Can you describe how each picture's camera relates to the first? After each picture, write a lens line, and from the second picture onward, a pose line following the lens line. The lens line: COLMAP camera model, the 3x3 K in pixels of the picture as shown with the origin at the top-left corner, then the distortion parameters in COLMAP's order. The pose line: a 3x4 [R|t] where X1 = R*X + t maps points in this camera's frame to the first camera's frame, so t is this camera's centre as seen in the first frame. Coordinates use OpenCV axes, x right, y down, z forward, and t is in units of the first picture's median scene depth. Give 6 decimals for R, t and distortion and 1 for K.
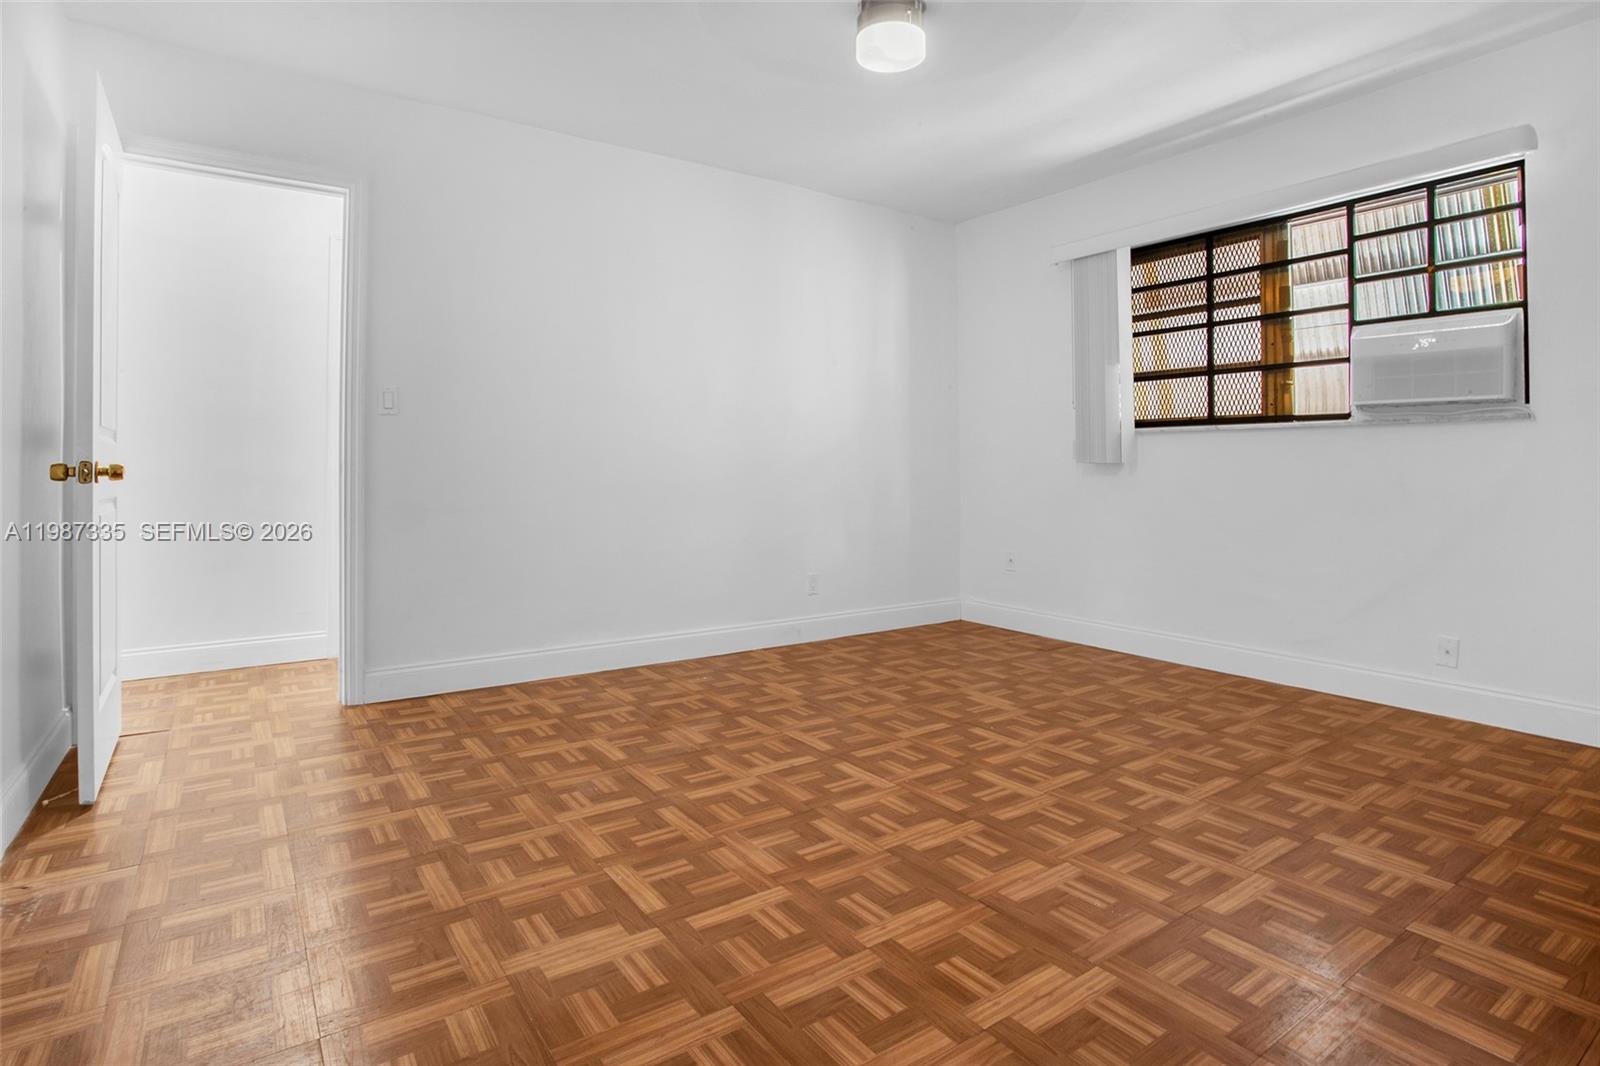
lens RADIAL K [[833.4, 0, 798.9], [0, 833.4, 465.7], [0, 0, 1]] dist [-0.077370, 0.044240]
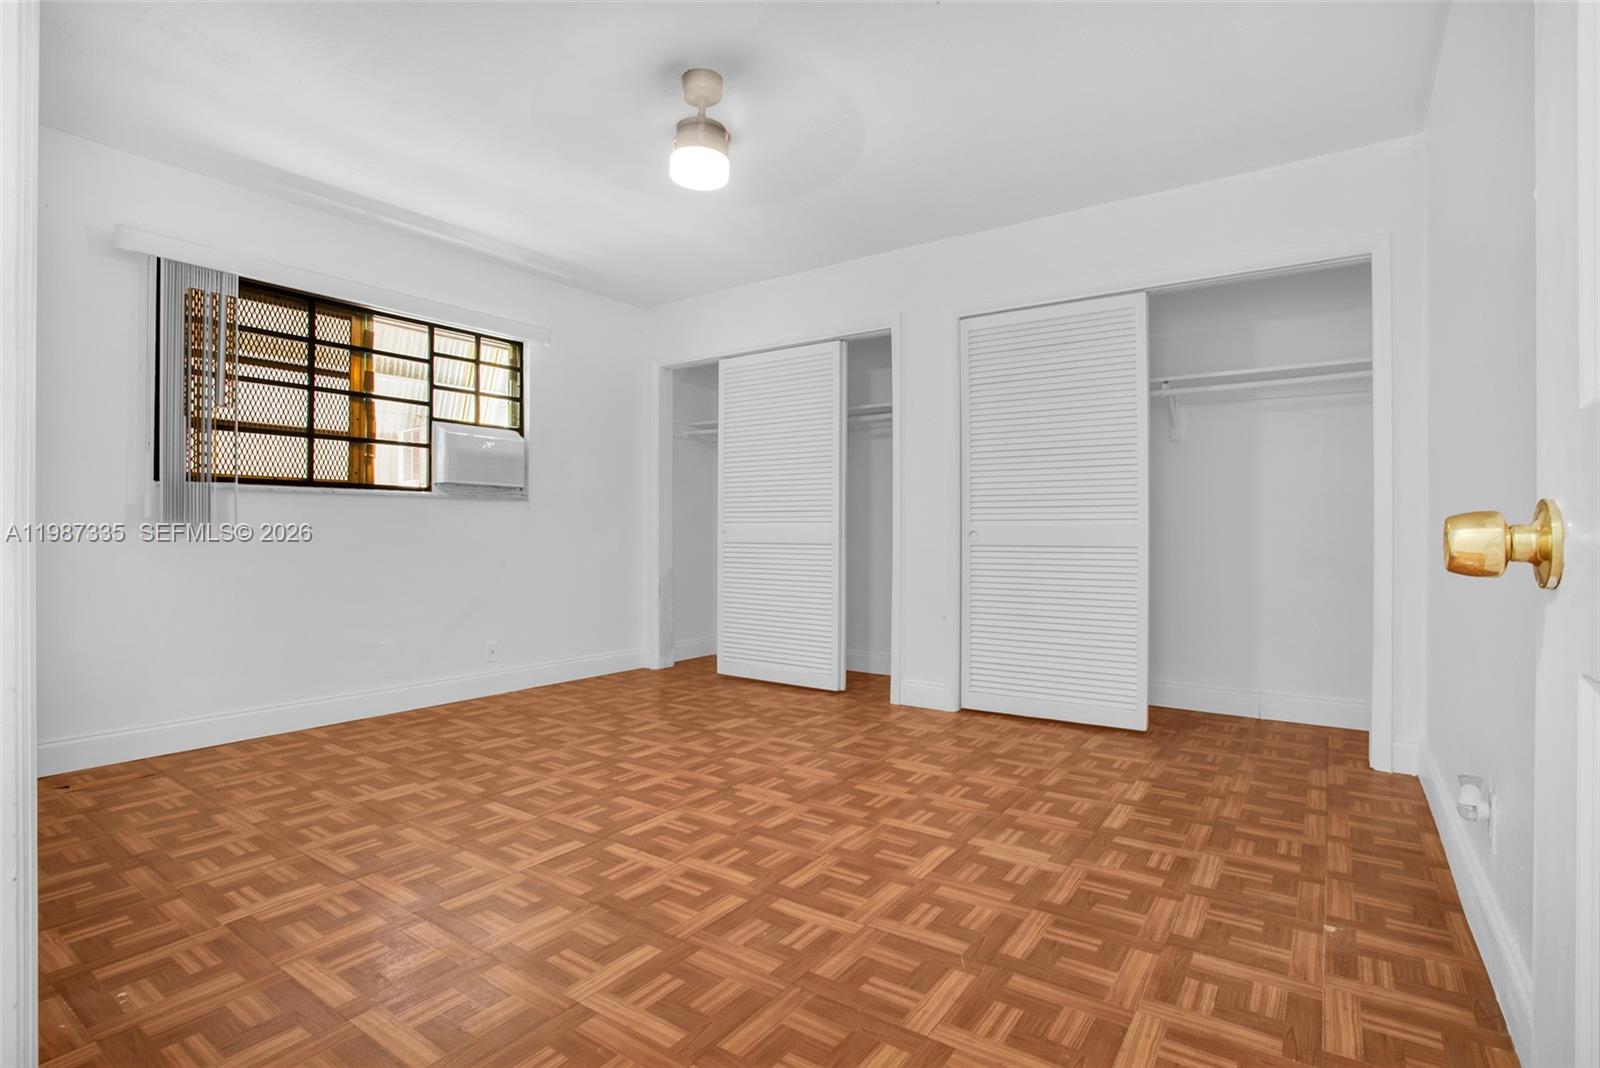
lens RADIAL K [[807.3, 0, 793.3], [0, 807.3, 523.5], [0, 0, 1]] dist [-0.091294, 0.045945]
pose [[-0.350977, 0.011408, 0.936315, -0.911703], [-0.001021, 0.999921, -0.012566, 0.009907], [-0.936384, -0.005366, -0.350937, 1.167818]]
